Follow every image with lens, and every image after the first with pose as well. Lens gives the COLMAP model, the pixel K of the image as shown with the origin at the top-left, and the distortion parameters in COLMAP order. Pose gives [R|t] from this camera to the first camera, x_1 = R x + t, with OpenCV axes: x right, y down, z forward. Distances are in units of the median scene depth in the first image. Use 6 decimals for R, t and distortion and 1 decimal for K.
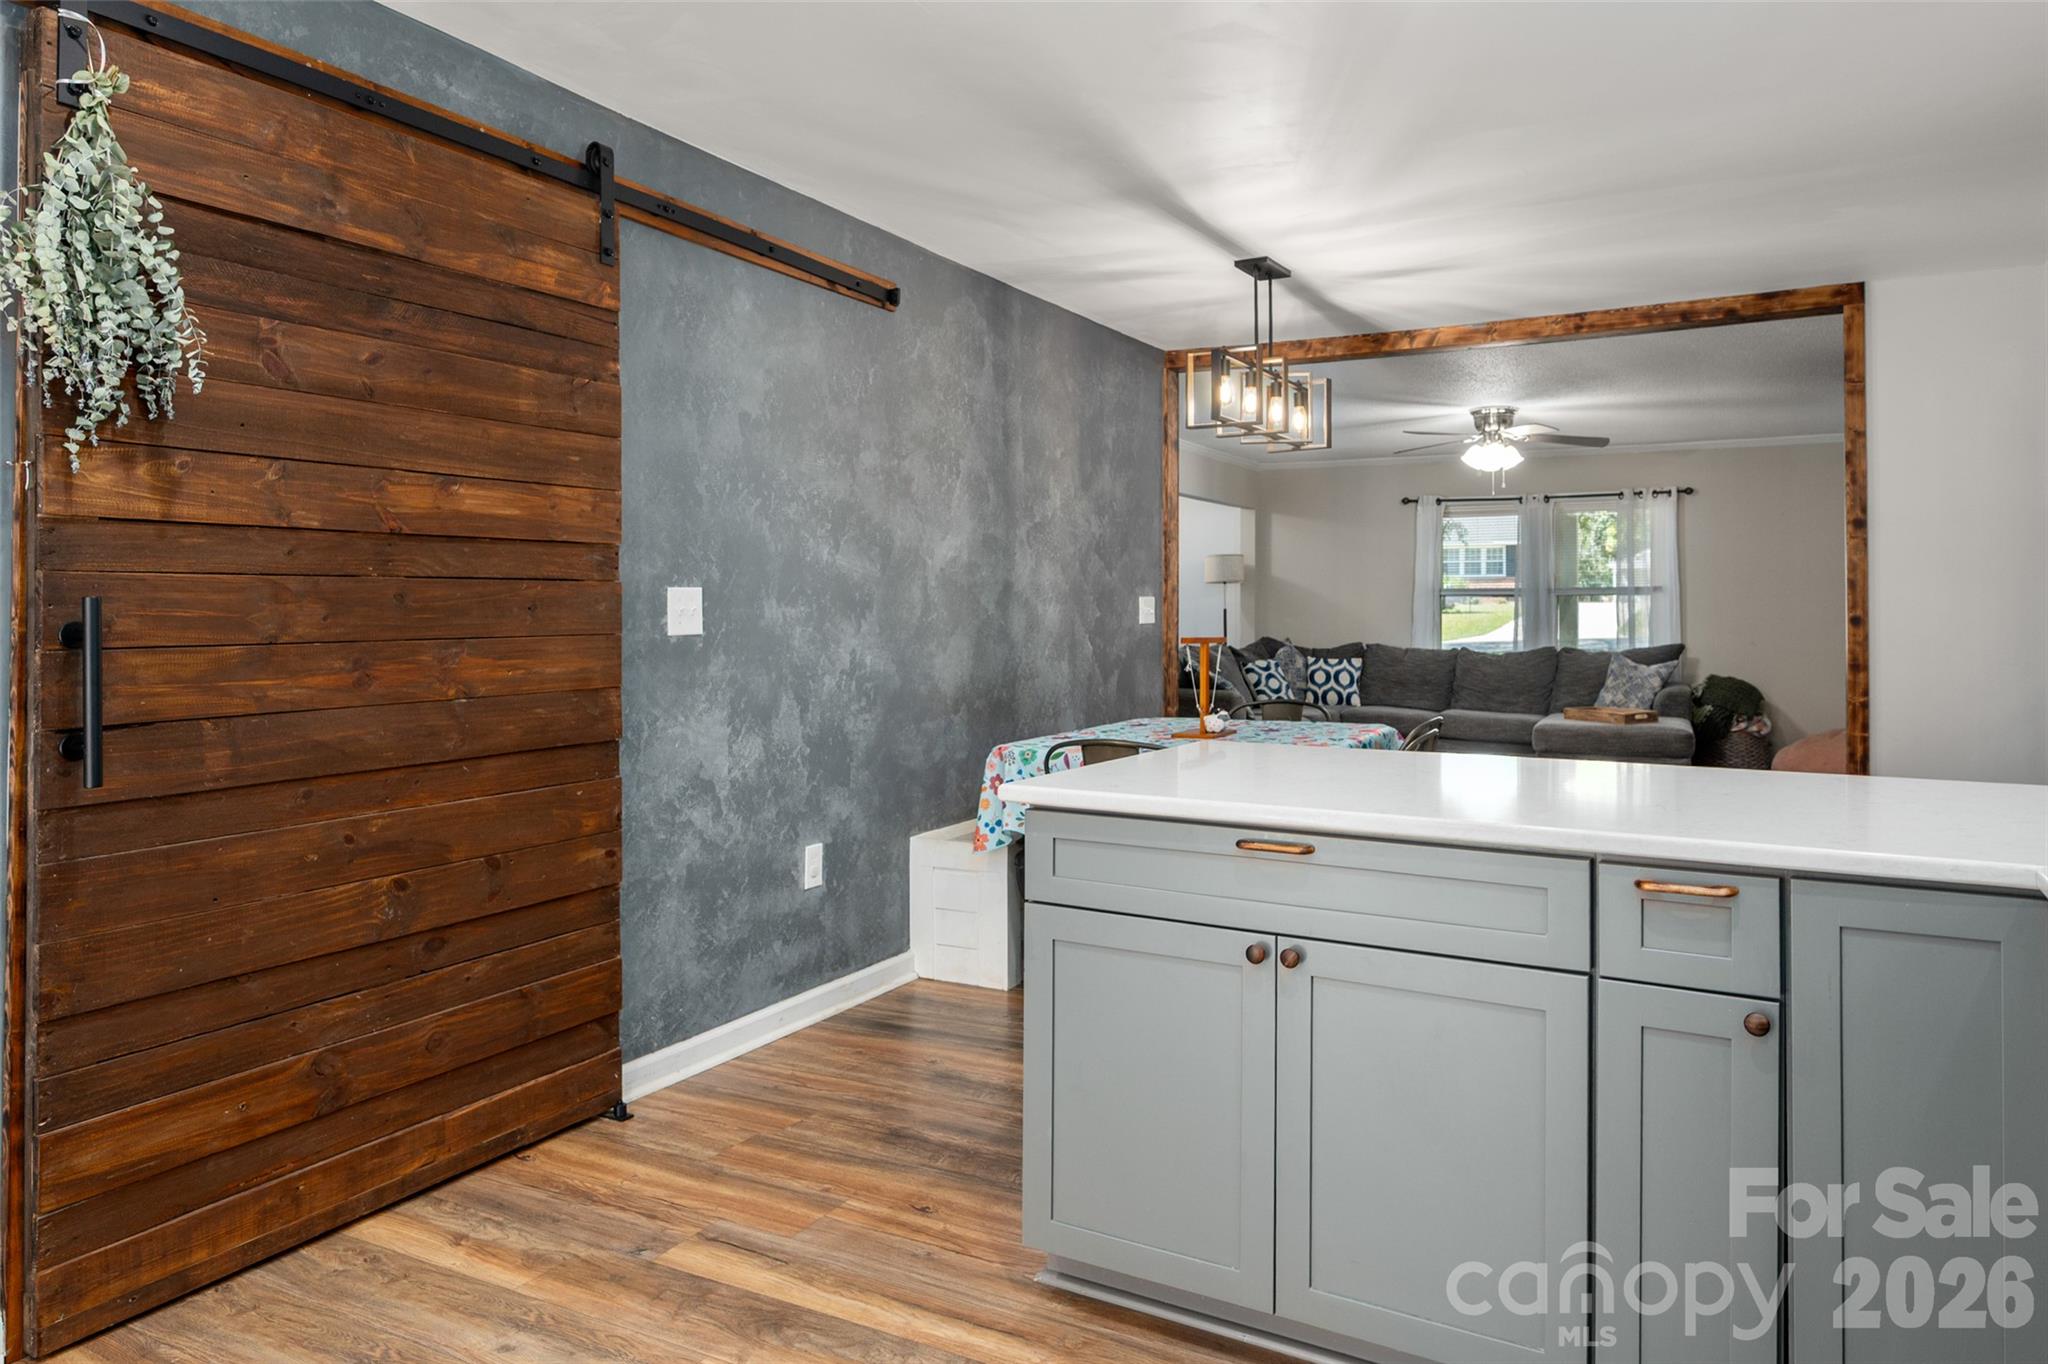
lens RADIAL K [[1335.9, 0, 1025.4], [0, 1335.9, 597.8], [0, 0, 1]] dist [-0.003539, -0.000045]
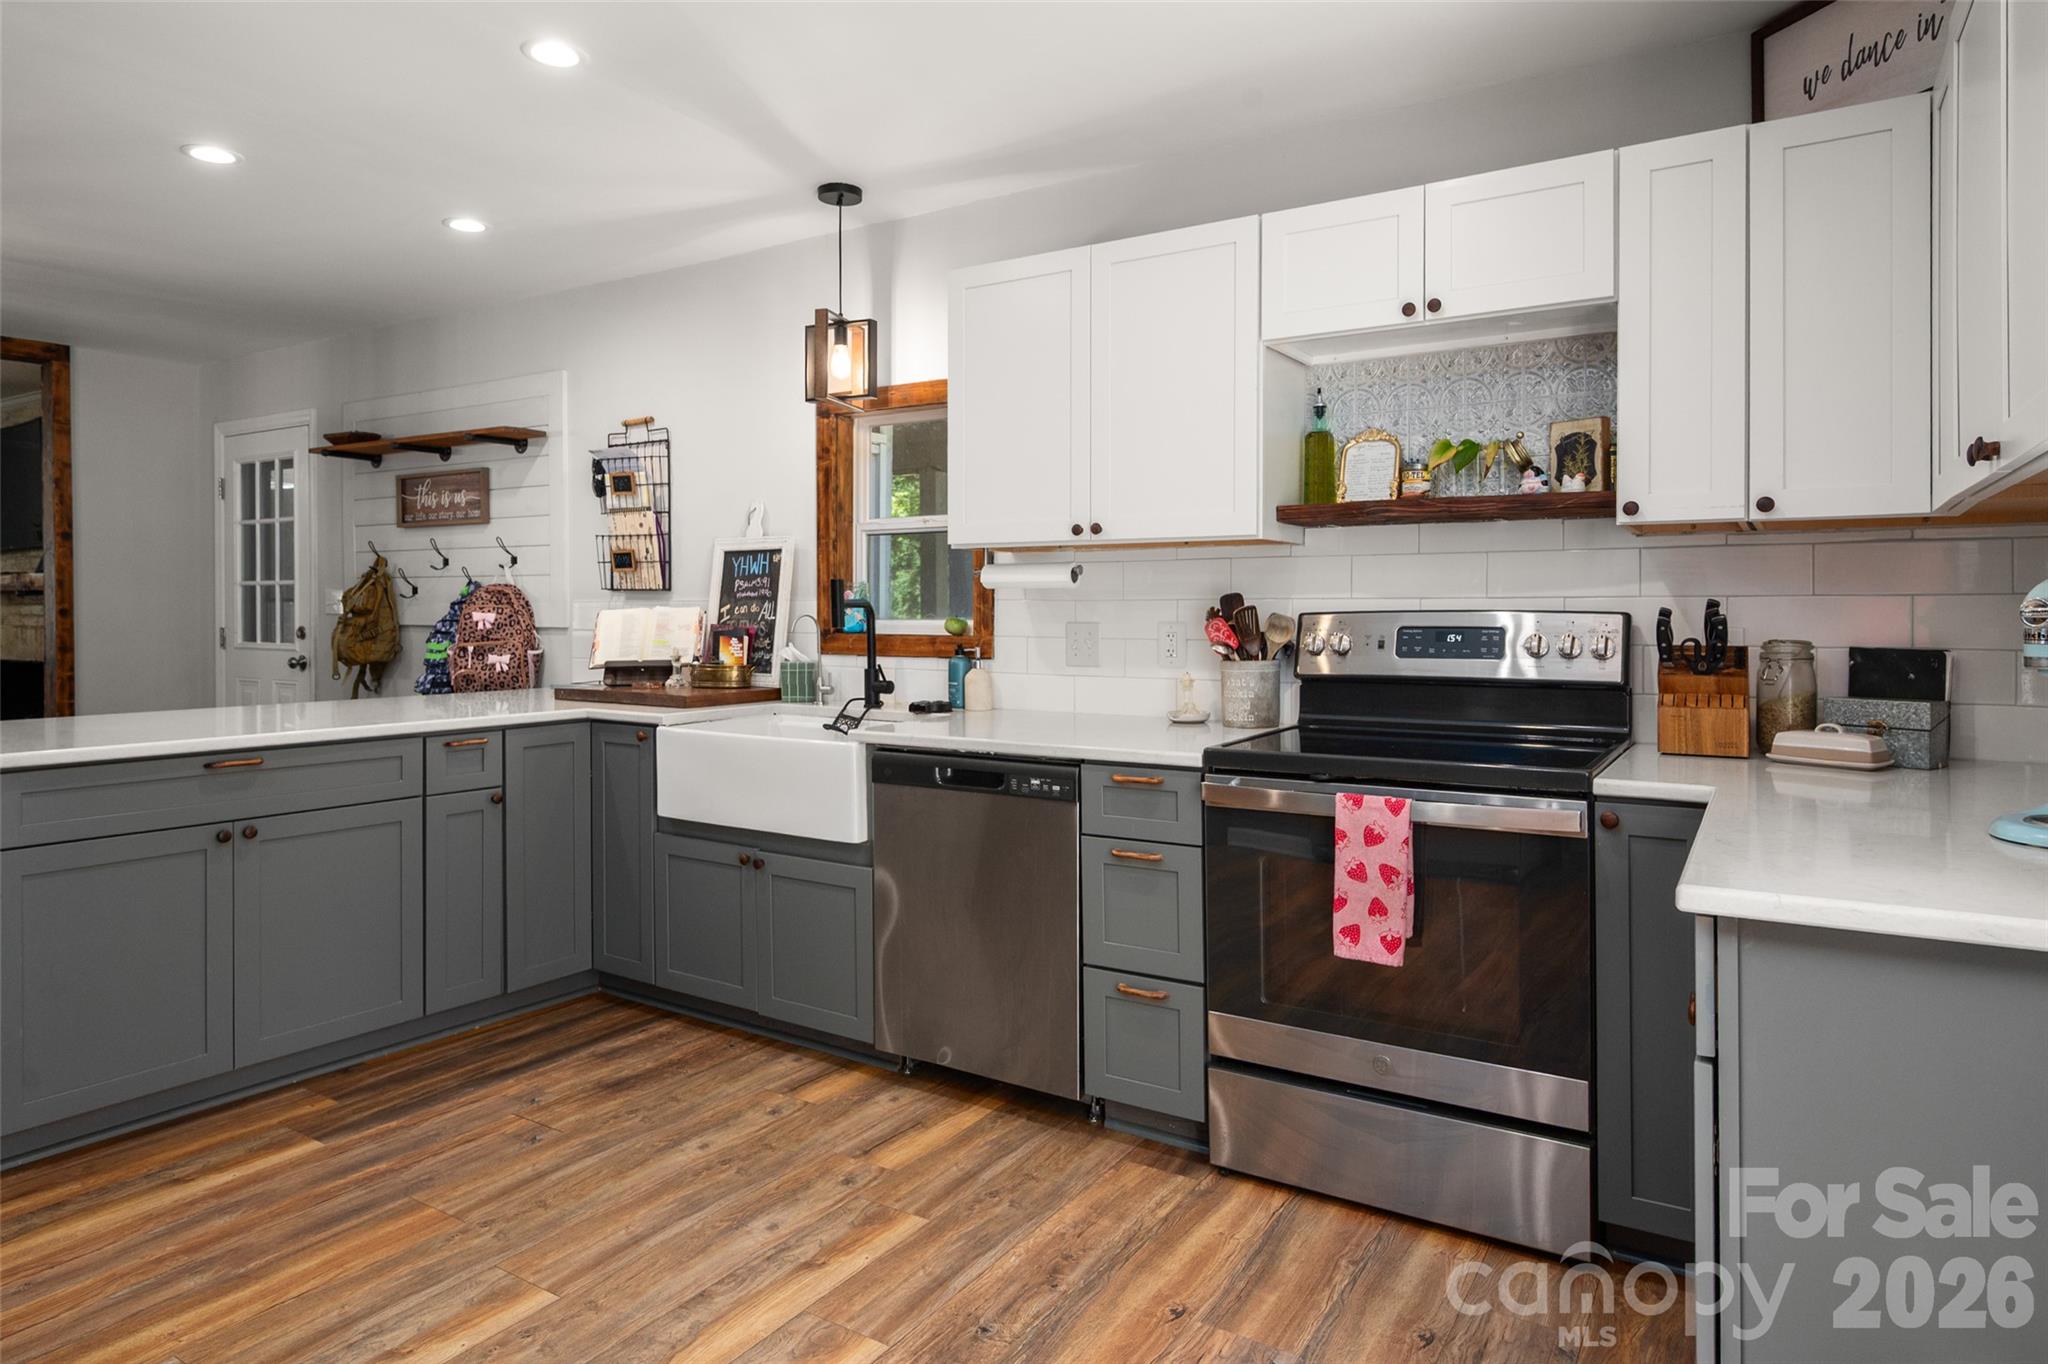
lens RADIAL K [[1185.1, 0, 1057.0], [0, 1185.1, 614.0], [0, 0, 1]] dist [0.000840, -0.001630]
pose [[0.046760, -0.009329, 0.998863, -0.249371], [-0.011019, 0.999891, 0.009855, -0.001511], [-0.998845, -0.011467, 0.046652, 0.001771]]
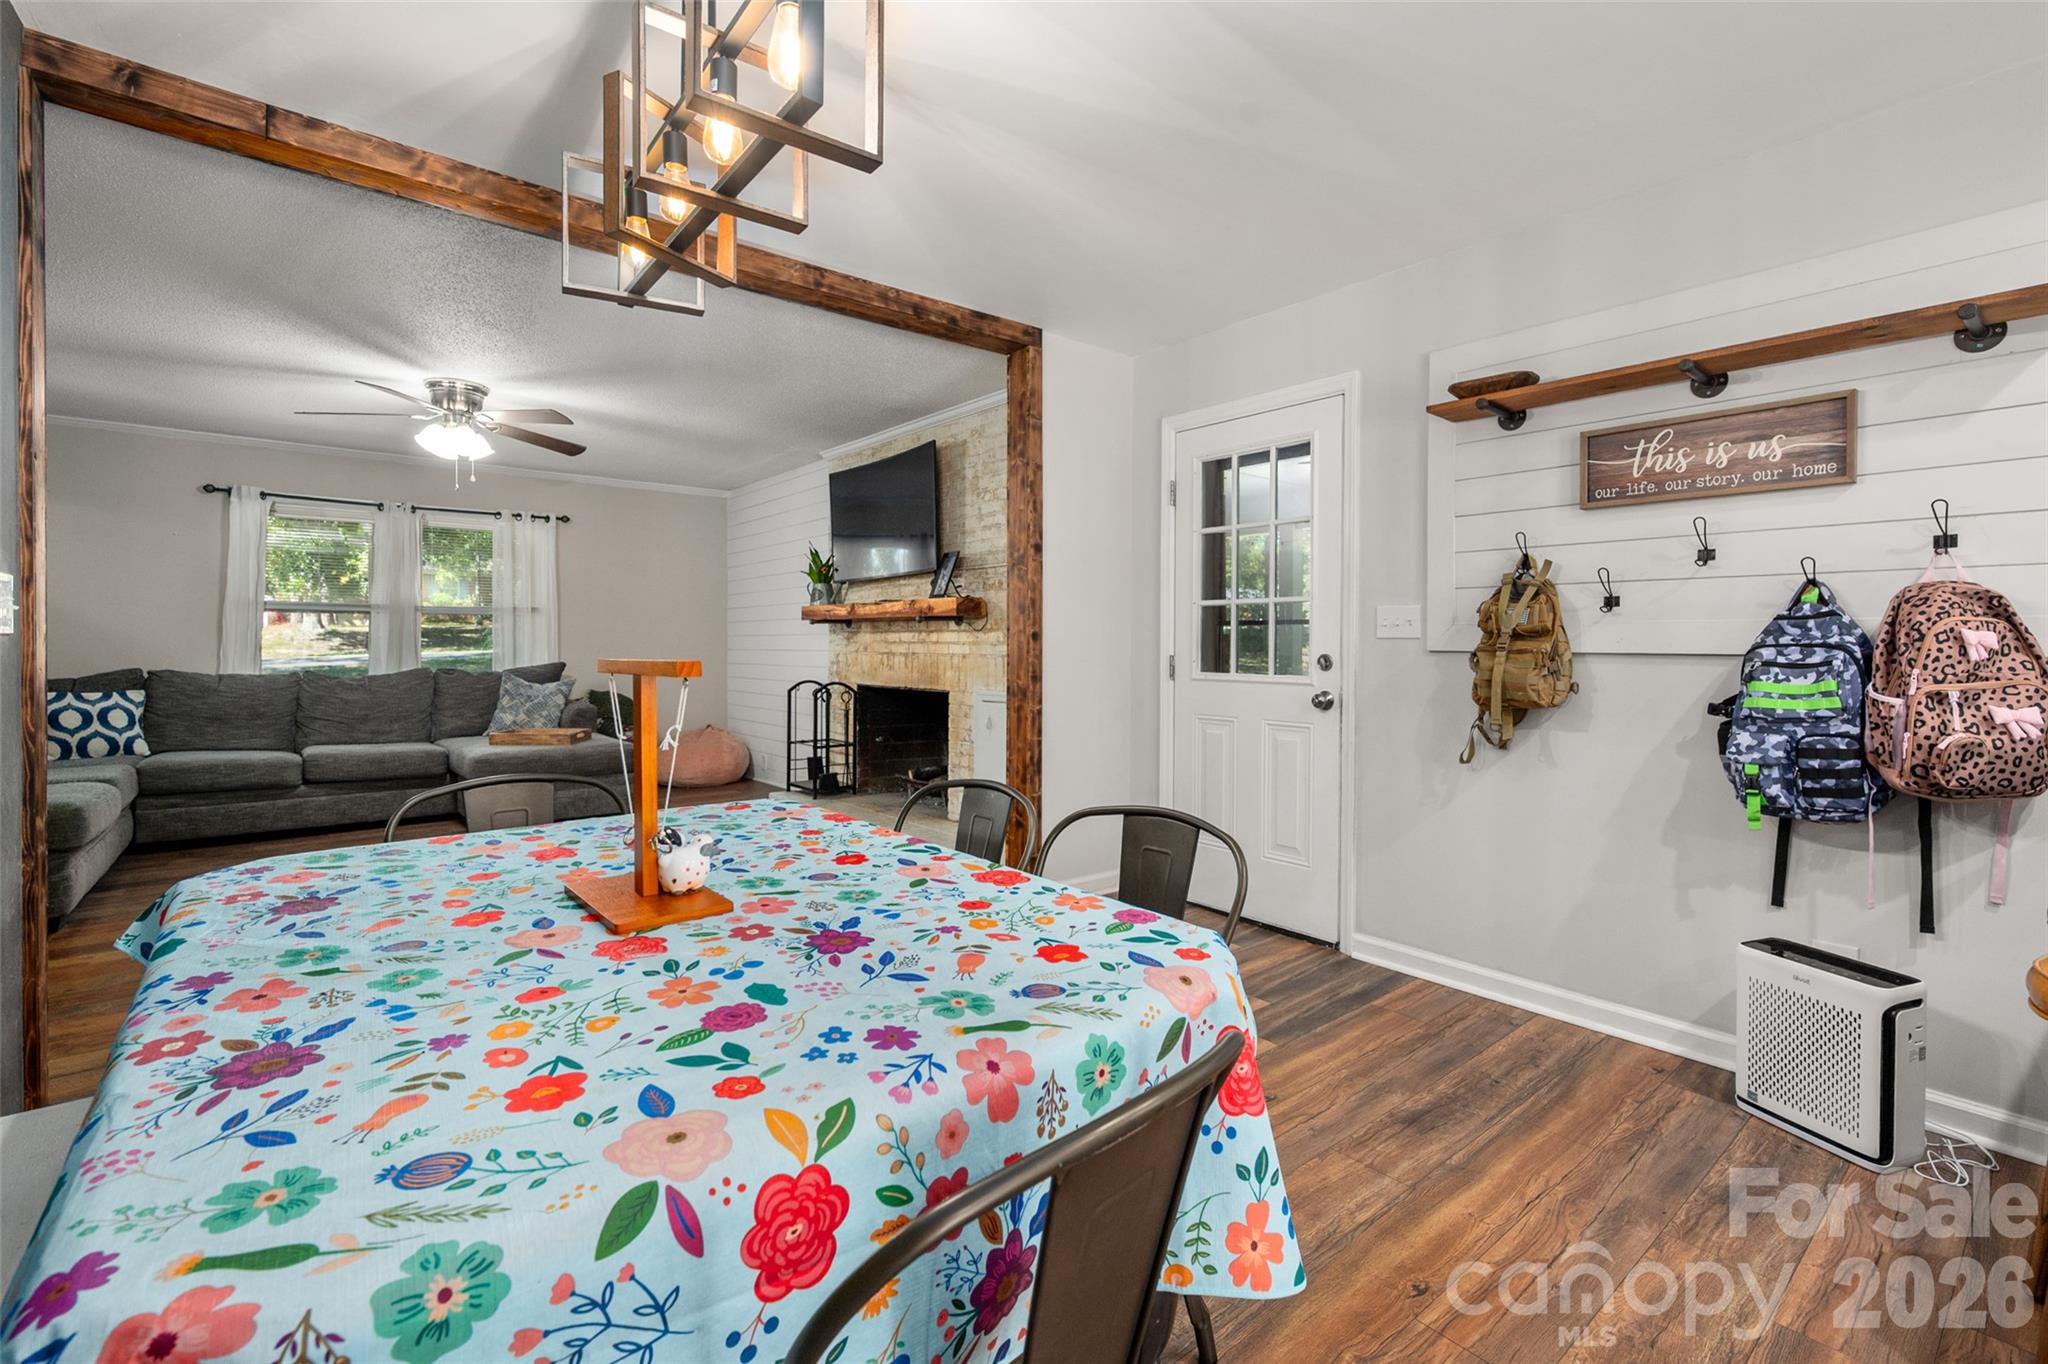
lens RADIAL K [[900.7, 0, 1046.1], [0, 900.7, 657.6], [0, 0, 1]] dist [0.000787, -0.000725]
pose [[0.364224, -0.012977, 0.931221, -0.037178], [-0.015049, 0.999690, 0.019817, 0.010955], [-0.931190, -0.021232, 0.363915, 0.390896]]
